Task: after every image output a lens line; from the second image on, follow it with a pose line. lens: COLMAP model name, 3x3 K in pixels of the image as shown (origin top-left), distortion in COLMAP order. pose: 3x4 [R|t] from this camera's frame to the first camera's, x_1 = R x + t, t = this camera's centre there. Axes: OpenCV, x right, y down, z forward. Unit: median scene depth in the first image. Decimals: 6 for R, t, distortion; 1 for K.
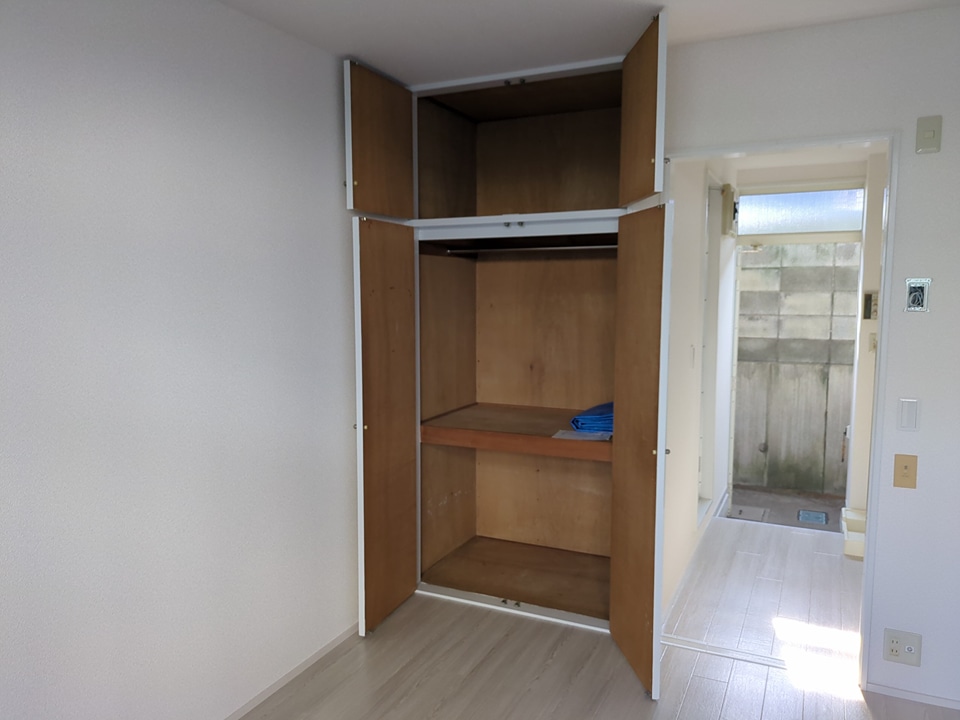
lens RADIAL K [[718.8, 0, 483.0], [0, 718.8, 363.5], [0, 0, 1]] dist [0.064300, -0.067709]
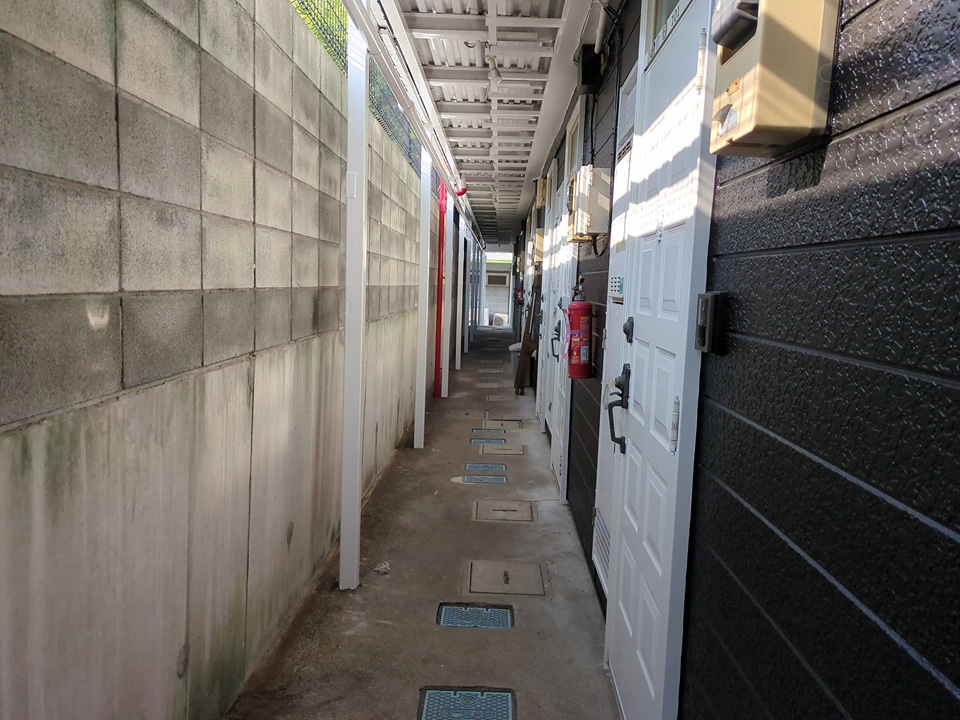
lens RADIAL K [[715.8, 0, 487.2], [0, 715.8, 360.4], [0, 0, 1]] dist [0.059153, -0.061354]
pose [[-0.413163, -0.110710, 0.903903, 0.083068], [0.058567, 0.987297, 0.147694, -0.044014], [-0.908772, 0.113960, -0.401430, 1.029247]]
